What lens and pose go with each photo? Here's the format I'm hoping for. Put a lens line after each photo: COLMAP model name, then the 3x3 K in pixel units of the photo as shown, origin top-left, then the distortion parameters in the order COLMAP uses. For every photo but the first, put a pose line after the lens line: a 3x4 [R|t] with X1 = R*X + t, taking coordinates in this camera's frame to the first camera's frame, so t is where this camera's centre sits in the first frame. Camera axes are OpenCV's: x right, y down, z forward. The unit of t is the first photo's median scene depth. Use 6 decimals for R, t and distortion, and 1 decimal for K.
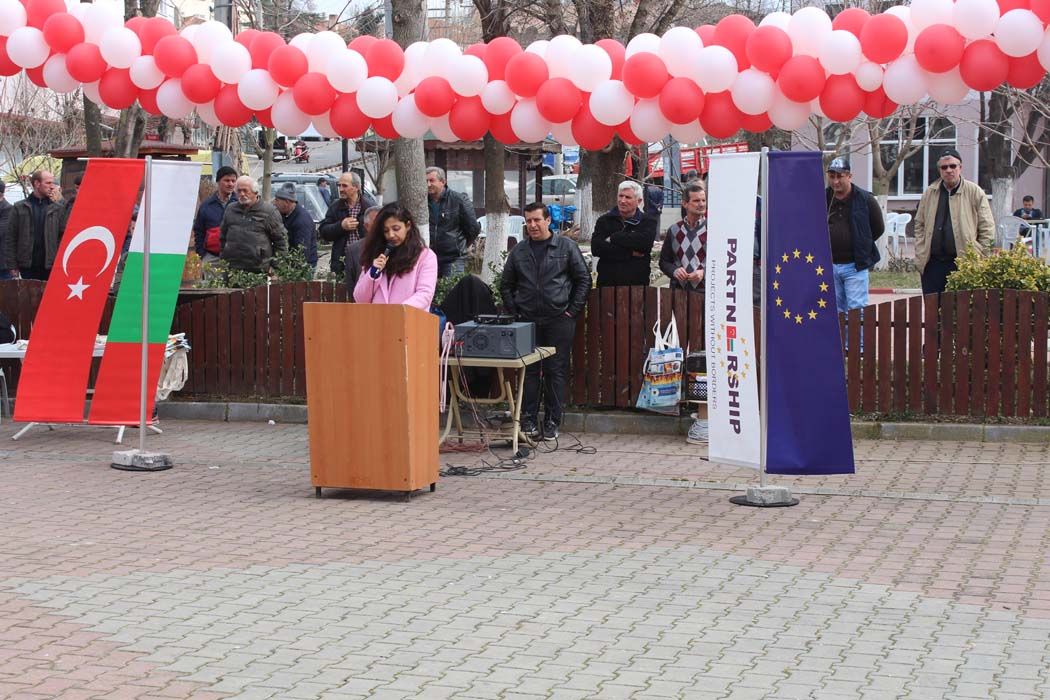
lens RADIAL K [[1812.3, 0, 538.9], [0, 1812.3, 370.8], [0, 0, 1]] dist [0.001605, 0.112822]
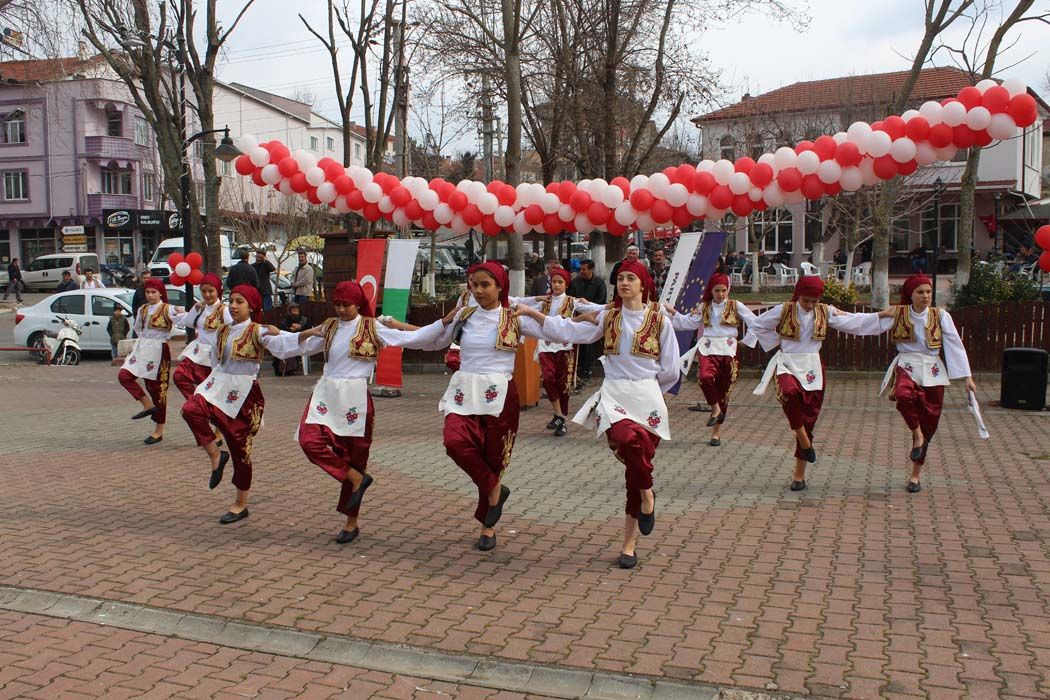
lens RADIAL K [[1005.9, 0, 525.0], [0, 1005.9, 350.0], [0, 0, 1]] dist [-0.147247, 0.176774]
pose [[0.999315, -0.008395, -0.036040, -0.022052], [0.008393, 0.999965, -0.000209, 0.004024], [0.036041, -0.000094, 0.999350, -0.066420]]
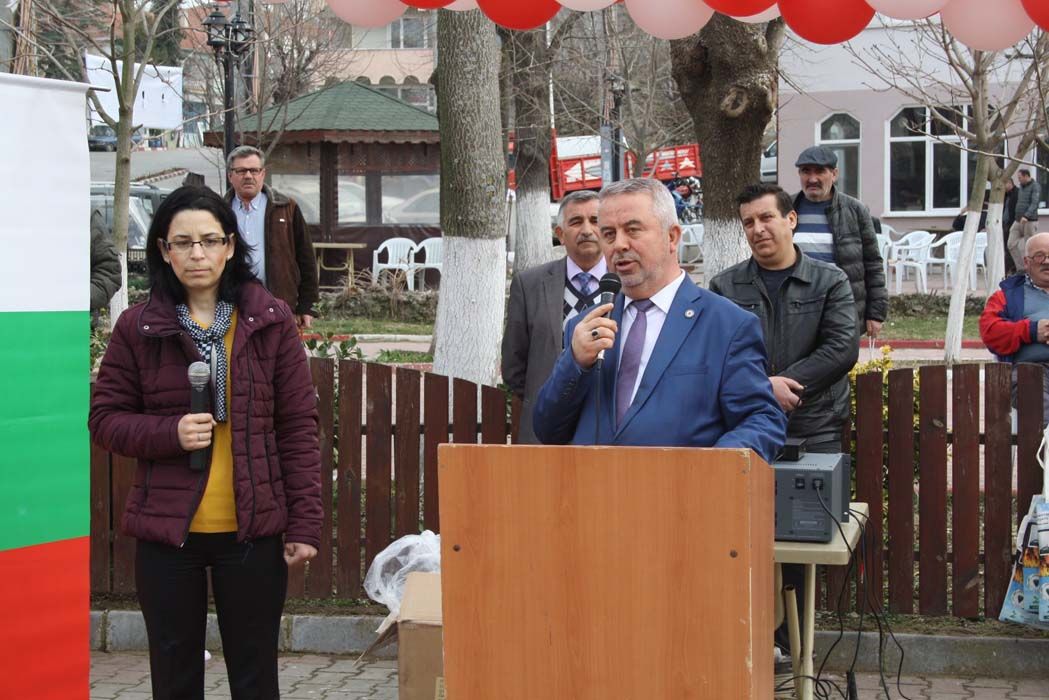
lens RADIAL K [[2104.3, 0, 524.5], [0, 2104.3, 350.0], [0, 0, 1]] dist [0.010511, 0.330482]
pose [[0.996560, -0.007737, 0.082509, -0.099836], [0.010707, 0.999308, -0.035614, -0.027962], [-0.082176, 0.036375, 0.995954, 0.407043]]
